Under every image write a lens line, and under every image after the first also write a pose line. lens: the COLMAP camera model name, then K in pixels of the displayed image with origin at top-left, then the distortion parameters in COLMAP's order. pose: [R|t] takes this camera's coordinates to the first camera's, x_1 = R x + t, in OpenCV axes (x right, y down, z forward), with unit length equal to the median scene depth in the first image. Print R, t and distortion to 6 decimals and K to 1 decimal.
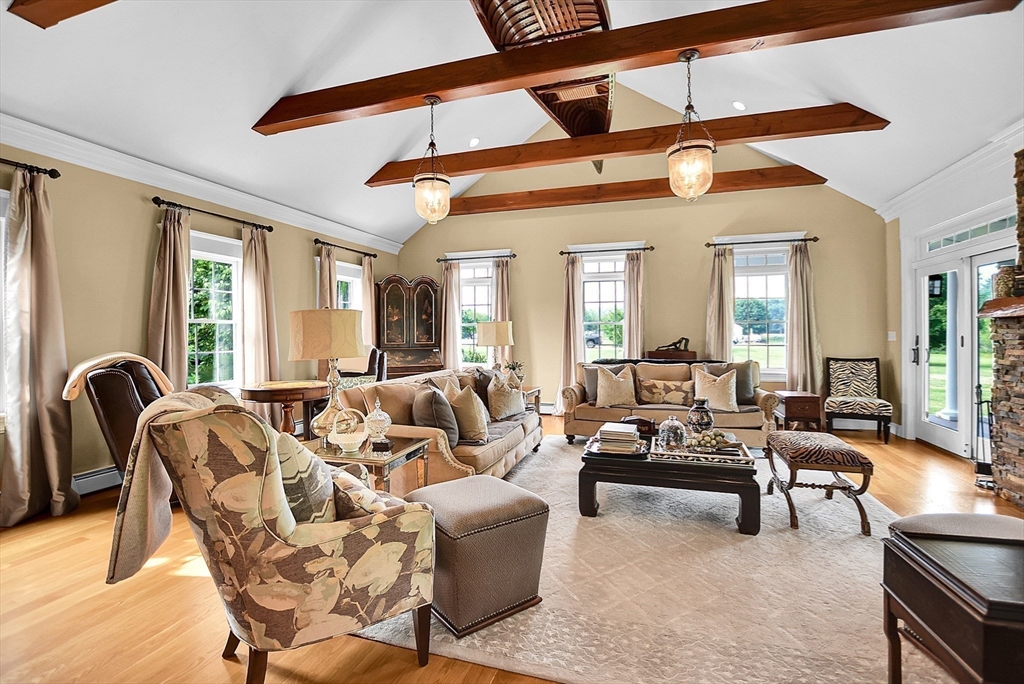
lens RADIAL K [[470.1, 0, 506.7], [0, 470.1, 334.0], [0, 0, 1]] dist [-0.021614, 0.000111]
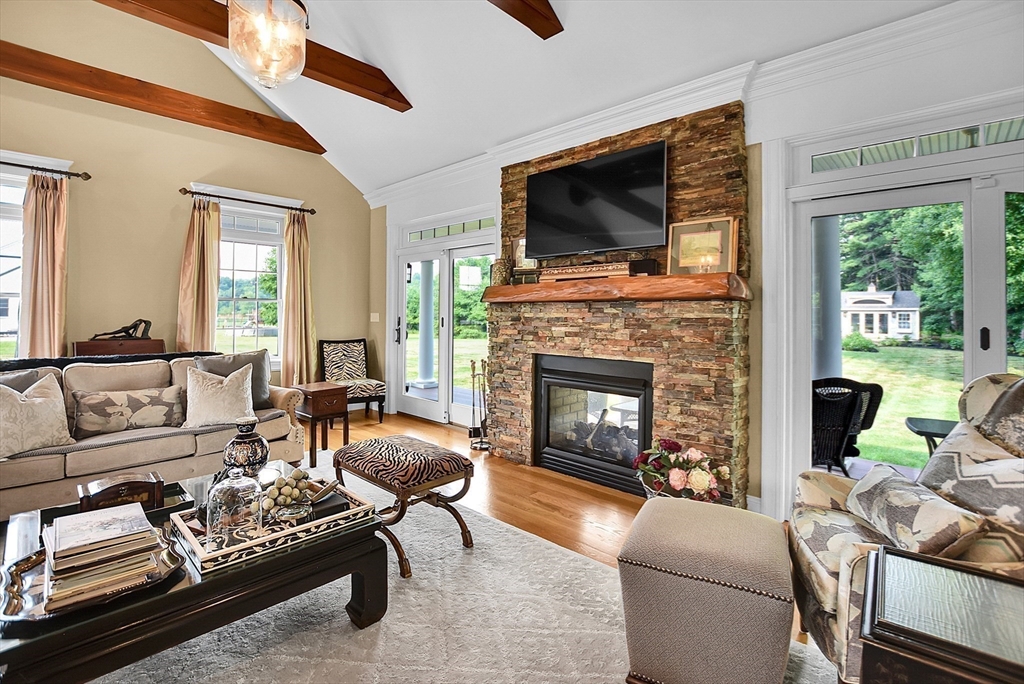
lens RADIAL K [[470.1, 0, 511.1], [0, 470.1, 305.7], [0, 0, 1]] dist [-0.021614, 0.000111]
pose [[0.426819, 0.020502, 0.904104, 0.001987], [-0.005430, 0.999783, -0.020108, -0.002179], [-0.904321, 0.003674, 0.426838, 0.271456]]
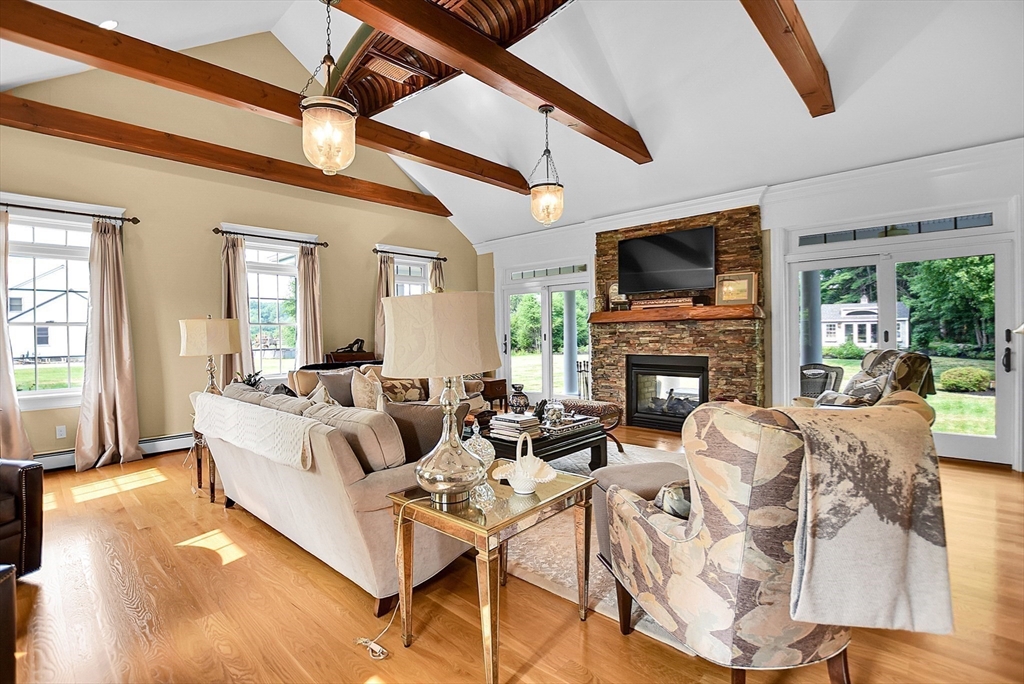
lens RADIAL K [[470.1, 0, 513.1], [0, 470.1, 333.0], [0, 0, 1]] dist [-0.021614, 0.000111]
pose [[0.420093, -0.006719, 0.907456, -0.451702], [0.015794, 0.999875, 0.000092, -0.000415], [-0.907344, 0.014294, 0.420146, 0.315831]]
